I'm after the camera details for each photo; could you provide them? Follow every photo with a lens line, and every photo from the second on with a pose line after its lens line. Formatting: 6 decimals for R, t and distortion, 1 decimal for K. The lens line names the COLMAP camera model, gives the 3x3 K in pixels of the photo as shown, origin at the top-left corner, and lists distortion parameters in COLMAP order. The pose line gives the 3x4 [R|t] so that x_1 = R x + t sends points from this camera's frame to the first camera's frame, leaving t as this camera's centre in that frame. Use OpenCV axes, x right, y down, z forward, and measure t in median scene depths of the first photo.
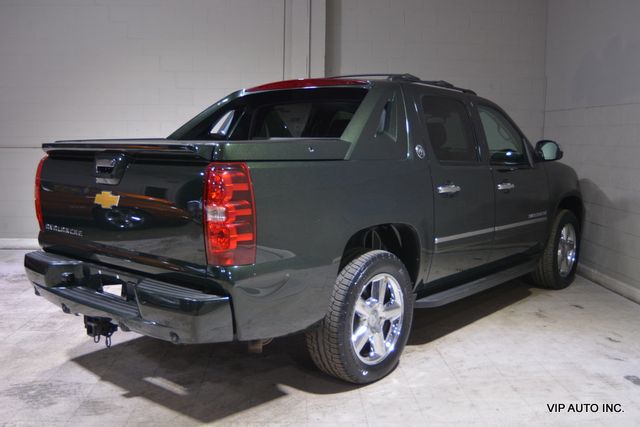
lens RADIAL K [[657.4, 0, 320.8], [0, 657.4, 213.4], [0, 0, 1]] dist [-0.077237, 0.000000]
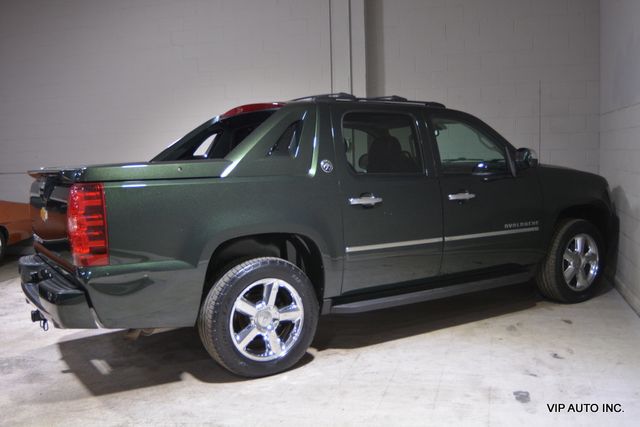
lens RADIAL K [[657.4, 0, 319.7], [0, 657.4, 200.4], [0, 0, 1]] dist [-0.077237, 0.000000]
pose [[0.947556, -0.017179, -0.319128, 0.524355], [0.004588, 0.999183, -0.040162, 0.004985], [0.319557, 0.036591, 0.946860, -0.024608]]
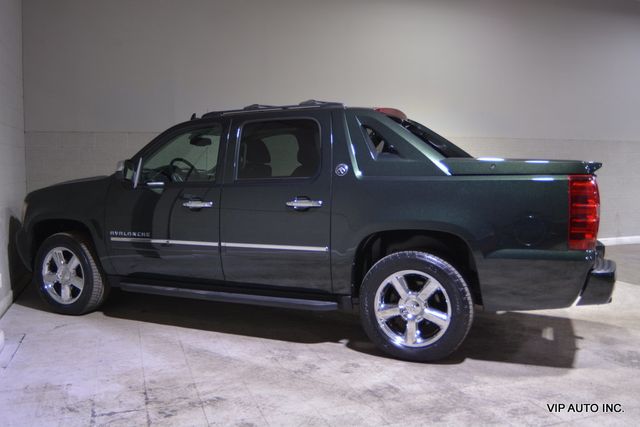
lens RADIAL K [[559.0, 0, 314.1], [0, 559.0, 213.4], [0, 0, 1]] dist [-0.080237, 0.021211]
pose [[-0.284764, -0.092574, 0.954117, -1.165000], [0.111776, 0.985330, 0.128963, -0.194936], [-0.952058, 0.143372, -0.270239, 1.713503]]
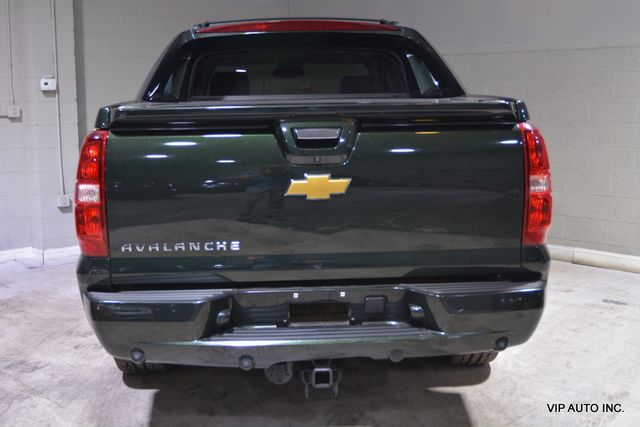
lens RADIAL K [[775.0, 0, 324.2], [0, 775.0, 213.2], [0, 0, 1]] dist [-0.056332, 0.000000]
pose [[0.723779, -0.123001, 0.678981, -0.790880], [0.098723, 0.992320, 0.074529, -0.047764], [-0.682934, 0.013089, 0.730363, 0.359687]]
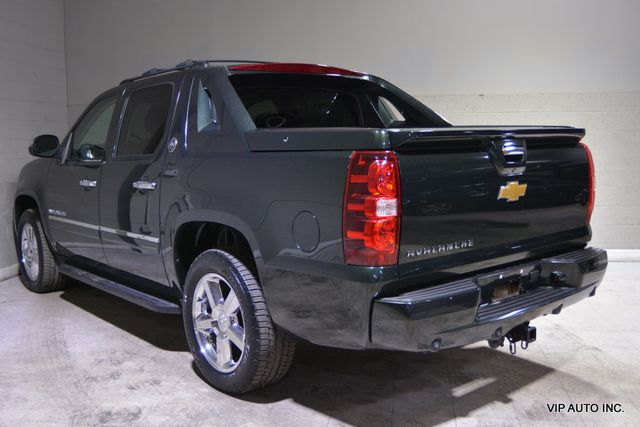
lens RADIAL K [[657.4, 0, 327.2], [0, 657.4, 202.8], [0, 0, 1]] dist [-0.077237, 0.000000]
pose [[0.164763, -0.112416, 0.979906, -1.133622], [0.131497, 0.987119, 0.091133, -0.109145], [-0.977528, 0.113839, 0.177423, 0.980972]]
